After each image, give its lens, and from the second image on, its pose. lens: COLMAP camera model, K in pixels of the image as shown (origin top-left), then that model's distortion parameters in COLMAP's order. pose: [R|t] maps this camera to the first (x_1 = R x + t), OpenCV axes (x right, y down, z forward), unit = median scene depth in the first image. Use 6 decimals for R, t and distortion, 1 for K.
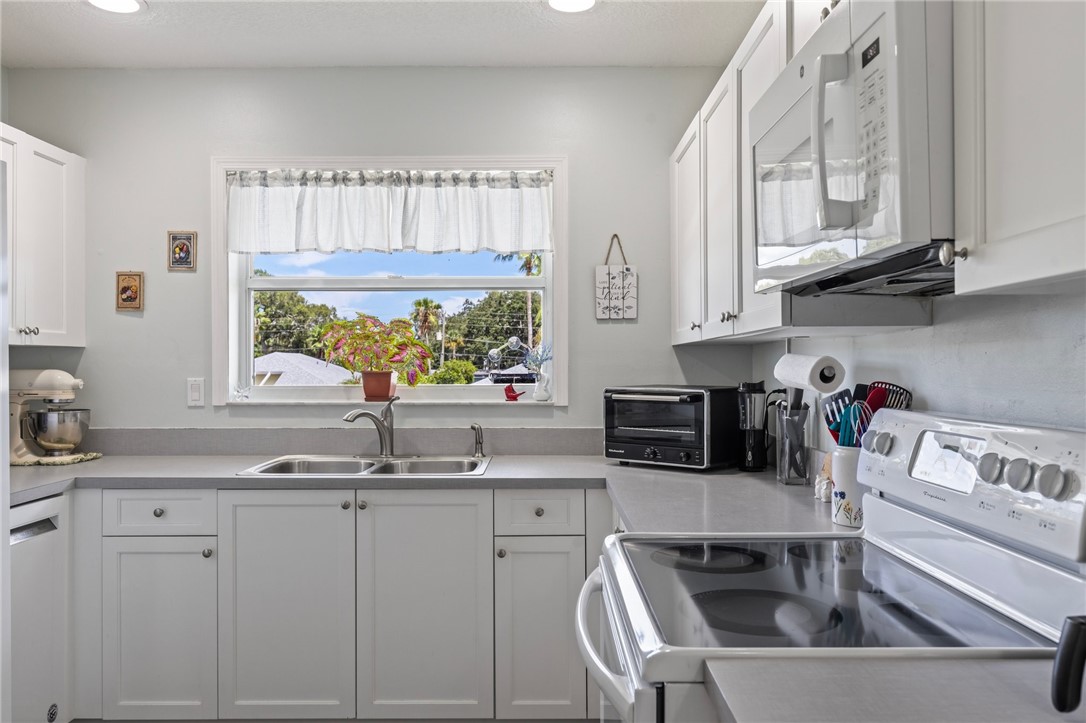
lens RADIAL K [[826.5, 0, 542.4], [0, 826.5, 360.2], [0, 0, 1]] dist [0.006541, 0.002975]
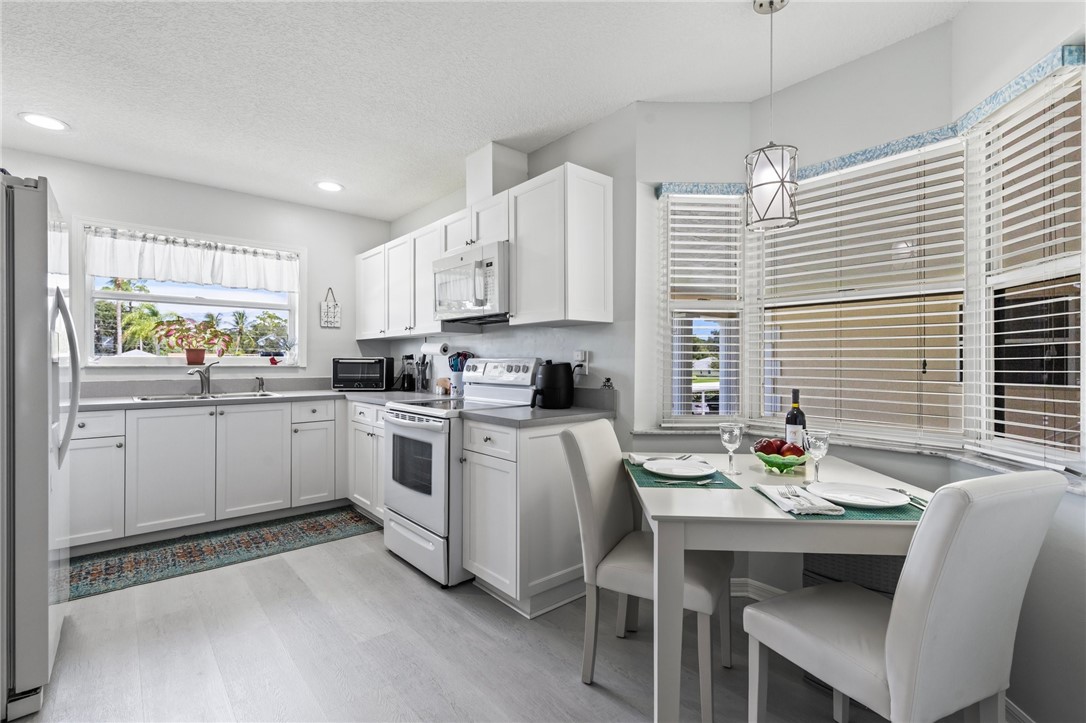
lens RADIAL K [[495.6, 0, 543.1], [0, 495.6, 362.1], [0, 0, 1]] dist [-0.003537, -0.000794]
pose [[0.752344, 0.002703, 0.658765, -0.346111], [-0.007328, 0.999964, 0.004267, 0.032973], [-0.658730, -0.008038, 0.752336, -0.346191]]
